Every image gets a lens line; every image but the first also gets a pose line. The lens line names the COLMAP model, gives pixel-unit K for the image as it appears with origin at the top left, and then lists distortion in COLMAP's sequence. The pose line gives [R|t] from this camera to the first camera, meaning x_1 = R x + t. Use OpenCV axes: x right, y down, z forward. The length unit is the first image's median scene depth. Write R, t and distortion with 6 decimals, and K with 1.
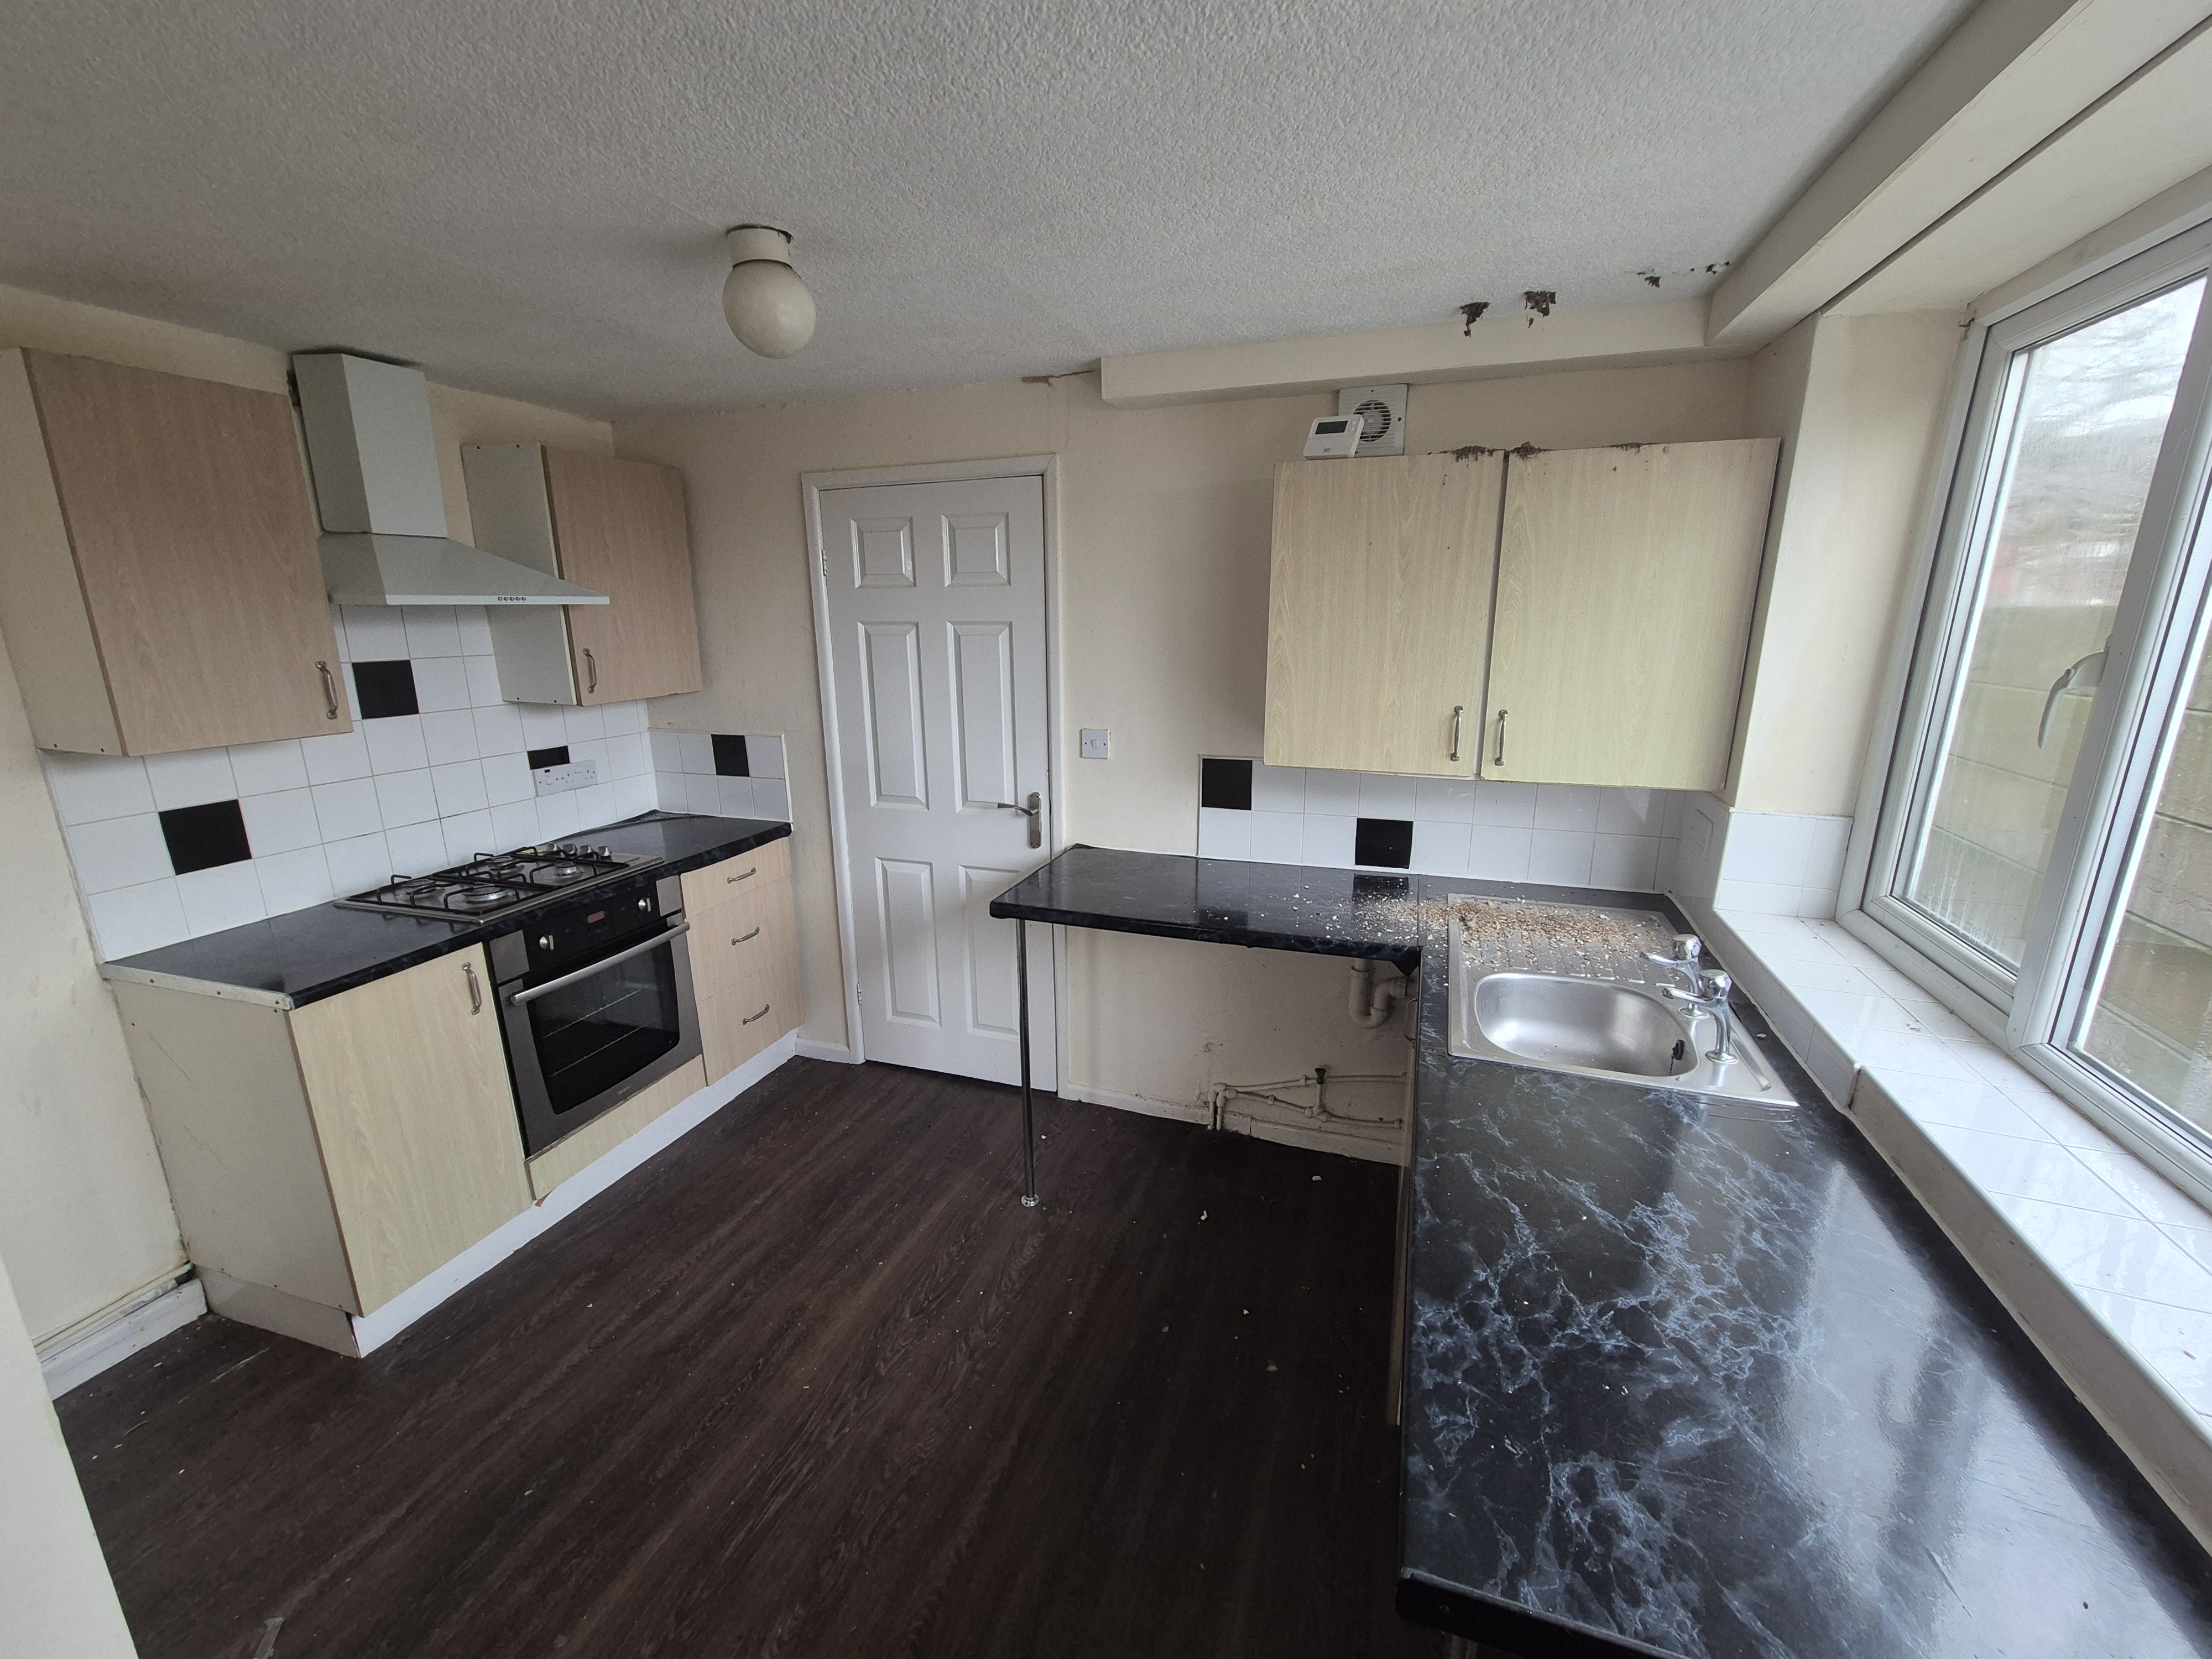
lens RADIAL K [[907.3, 0, 1121.4], [0, 907.3, 840.7], [0, 0, 1]] dist [-0.001750, -0.000111]
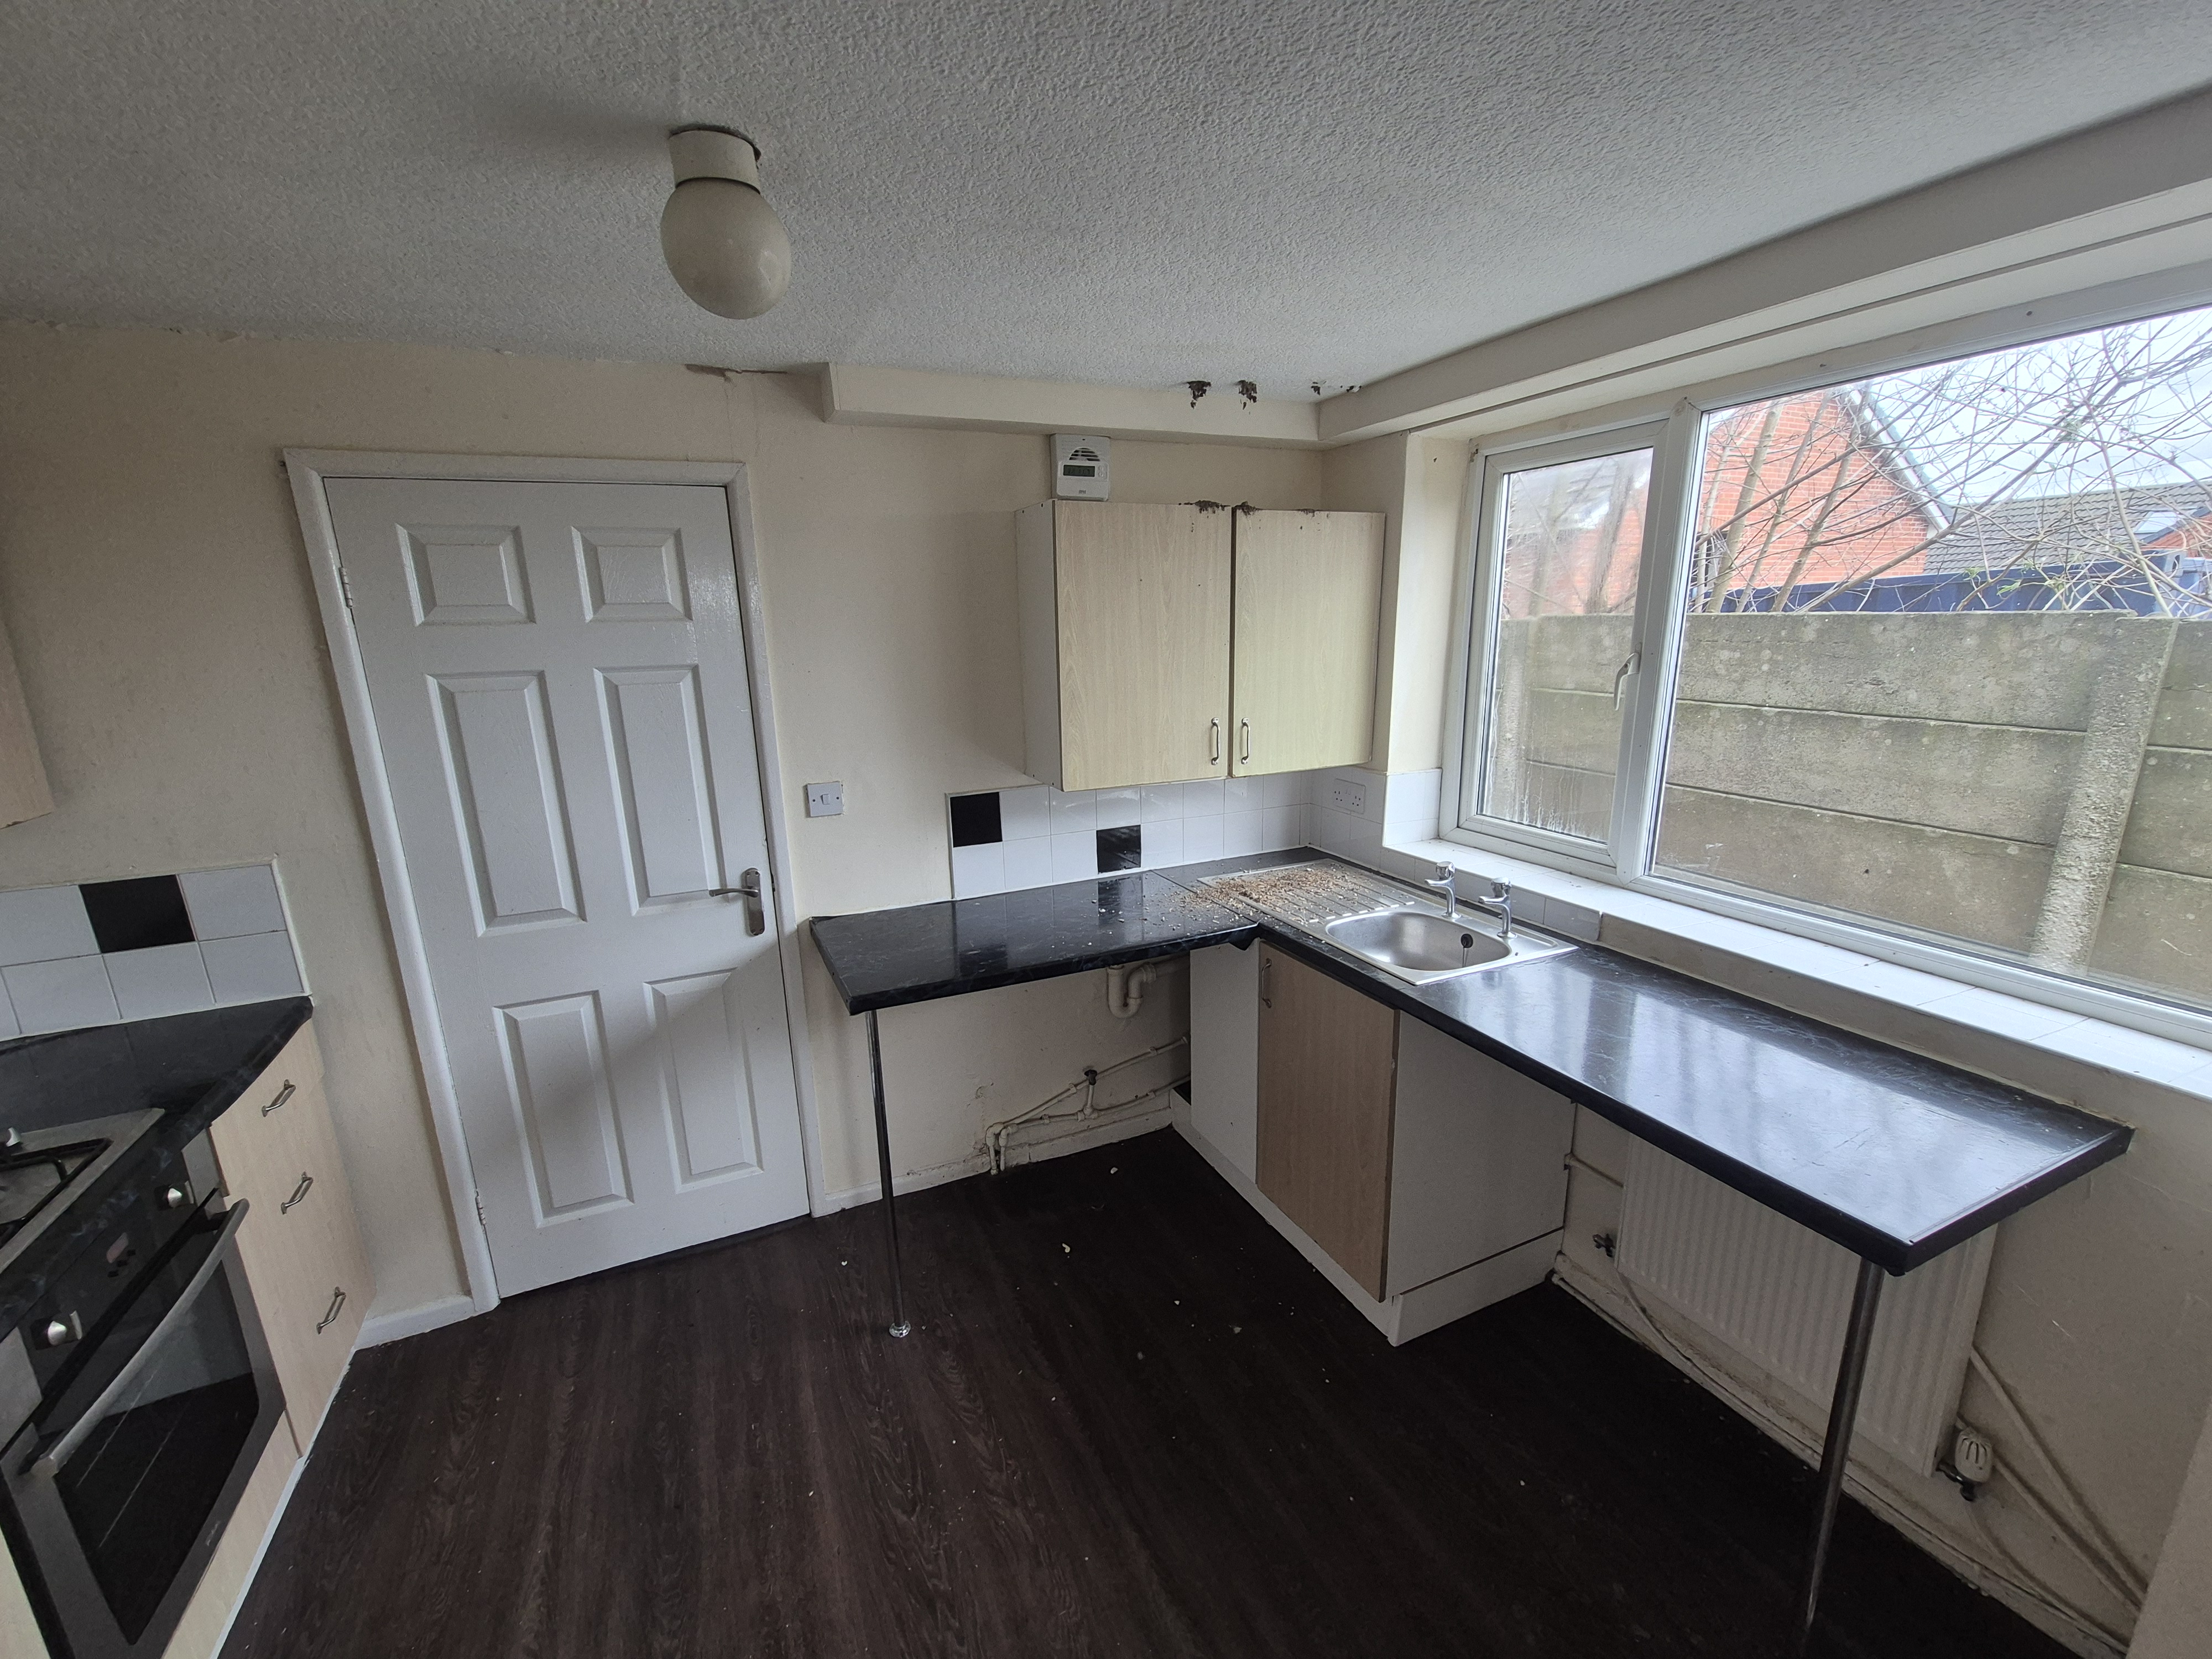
lens RADIAL K [[905.0, 0, 1113.6], [0, 905.0, 845.1], [0, 0, 1]] dist [0.000995, 0.003460]
pose [[0.725421, -0.176476, 0.665297, -0.443973], [0.190608, 0.980278, 0.052194, -0.059992], [-0.661387, 0.088948, 0.744752, 0.183838]]
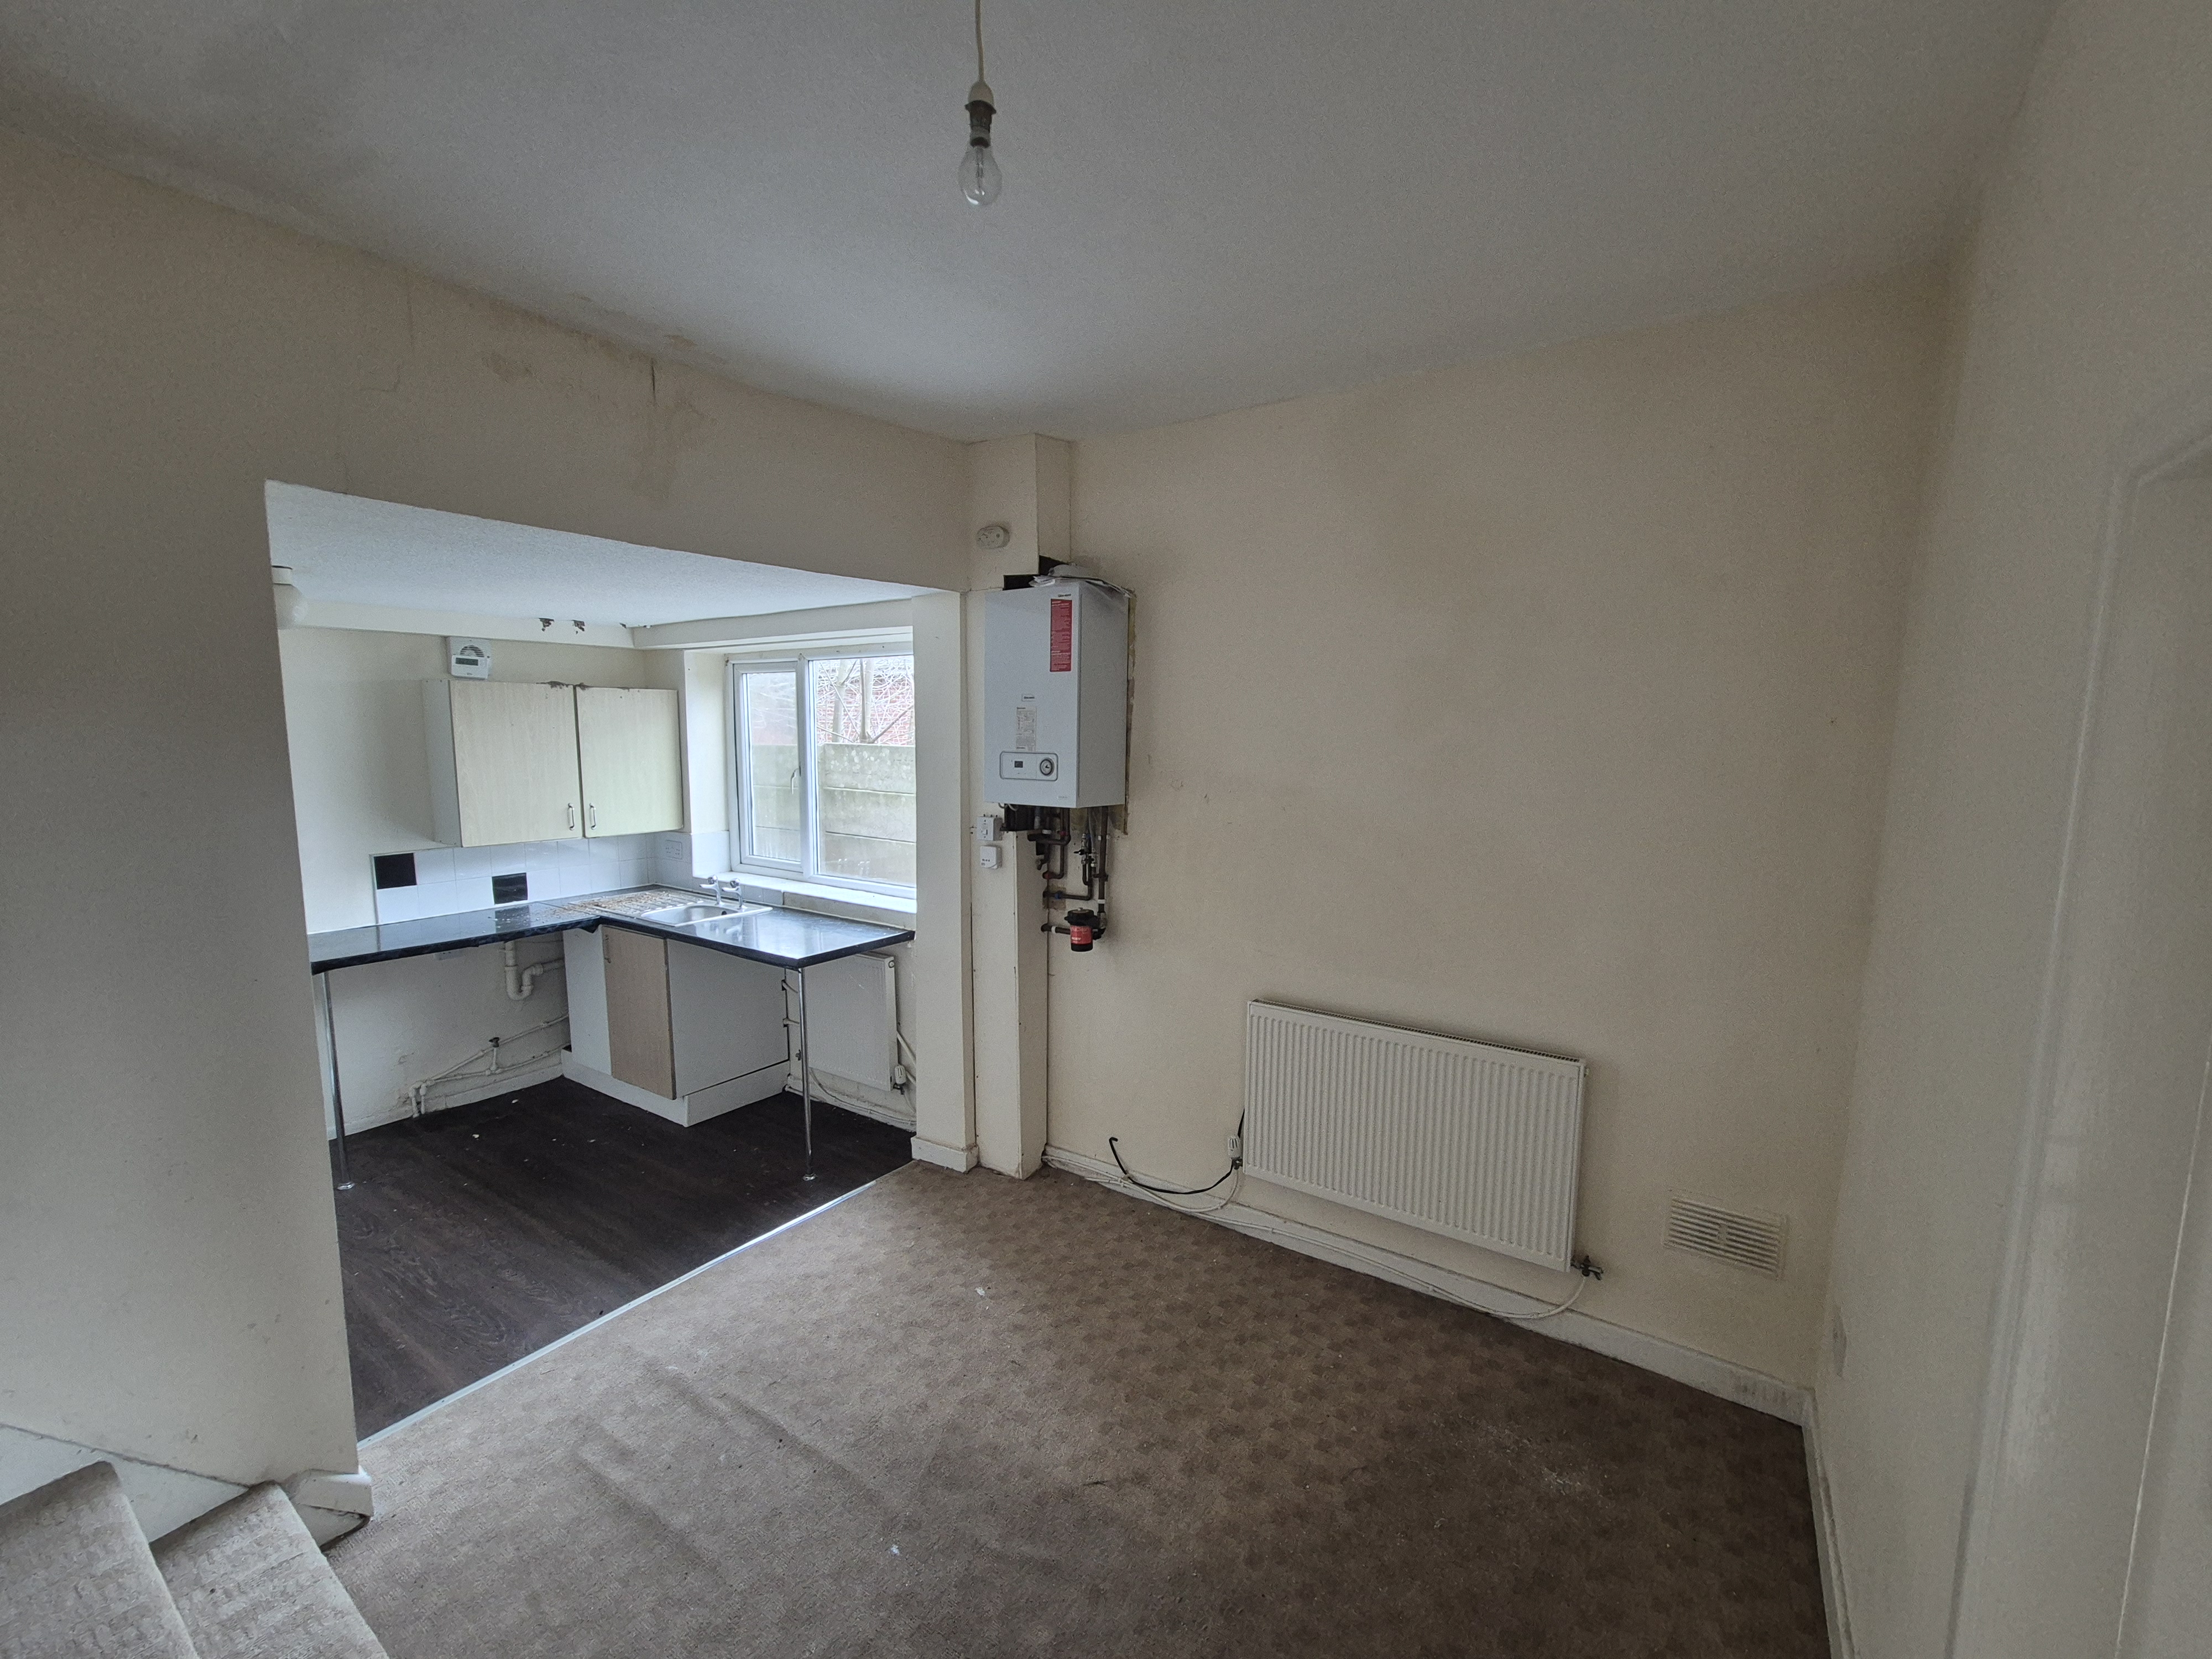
lens RADIAL K [[907.3, 0, 1121.4], [0, 907.3, 840.7], [0, 0, 1]] dist [-0.001750, -0.000111]
pose [[0.256557, -0.113876, 0.959797, -1.046457], [0.235466, 0.970480, 0.052202, 0.097543], [-0.937408, 0.212607, 0.275798, -0.575504]]
